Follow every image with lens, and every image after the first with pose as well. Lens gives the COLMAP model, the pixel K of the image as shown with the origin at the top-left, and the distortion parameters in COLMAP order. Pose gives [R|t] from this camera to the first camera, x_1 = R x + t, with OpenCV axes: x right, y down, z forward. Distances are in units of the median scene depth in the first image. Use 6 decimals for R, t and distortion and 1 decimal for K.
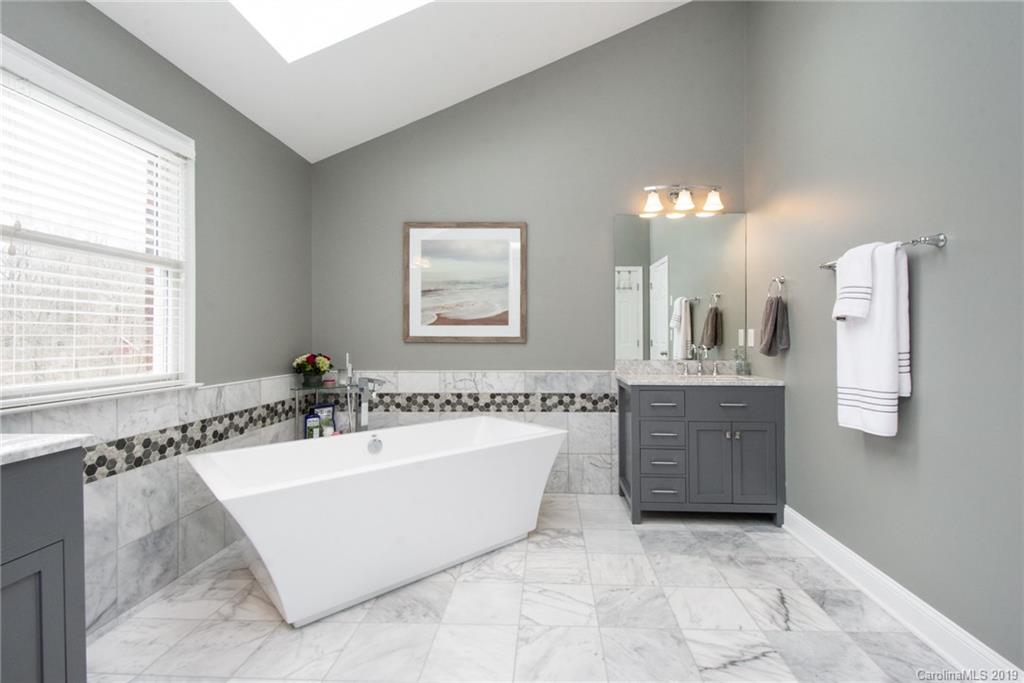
lens RADIAL K [[453.4, 0, 545.1], [0, 453.4, 336.7], [0, 0, 1]] dist [0.017756, -0.007023]
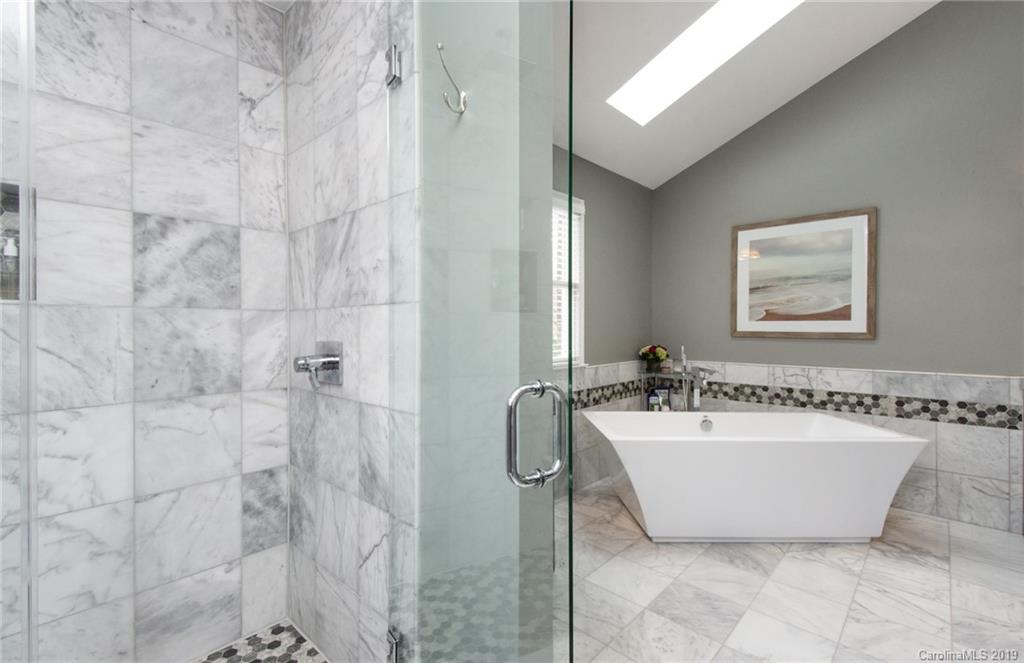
lens RADIAL K [[440.3, 0, 516.3], [0, 440.3, 332.4], [0, 0, 1]] dist [0.006426, -0.006589]
pose [[0.732866, 0.006891, -0.680338, 0.043849], [0.002329, 0.999917, 0.012636, -0.018039], [0.680369, -0.010845, 0.732789, -0.187592]]
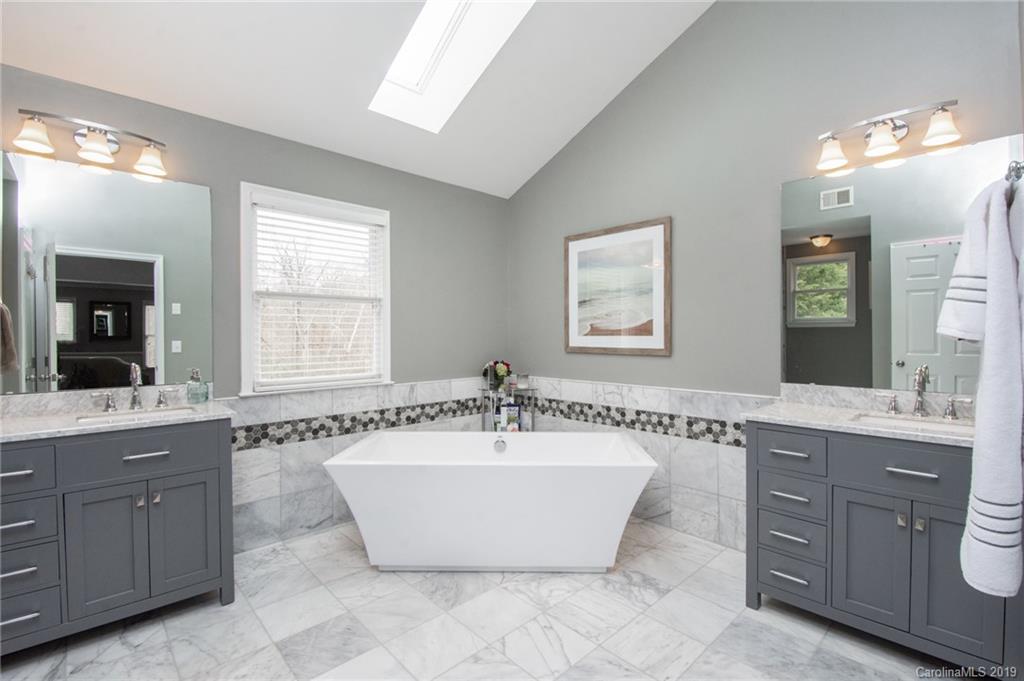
lens RADIAL K [[453.4, 0, 492.4], [0, 453.4, 344.2], [0, 0, 1]] dist [0.017756, -0.007023]
pose [[0.722129, 0.004600, -0.691743, 0.421299], [0.005050, 0.999916, 0.011921, -0.028000], [0.691740, -0.012102, 0.722045, 0.186531]]
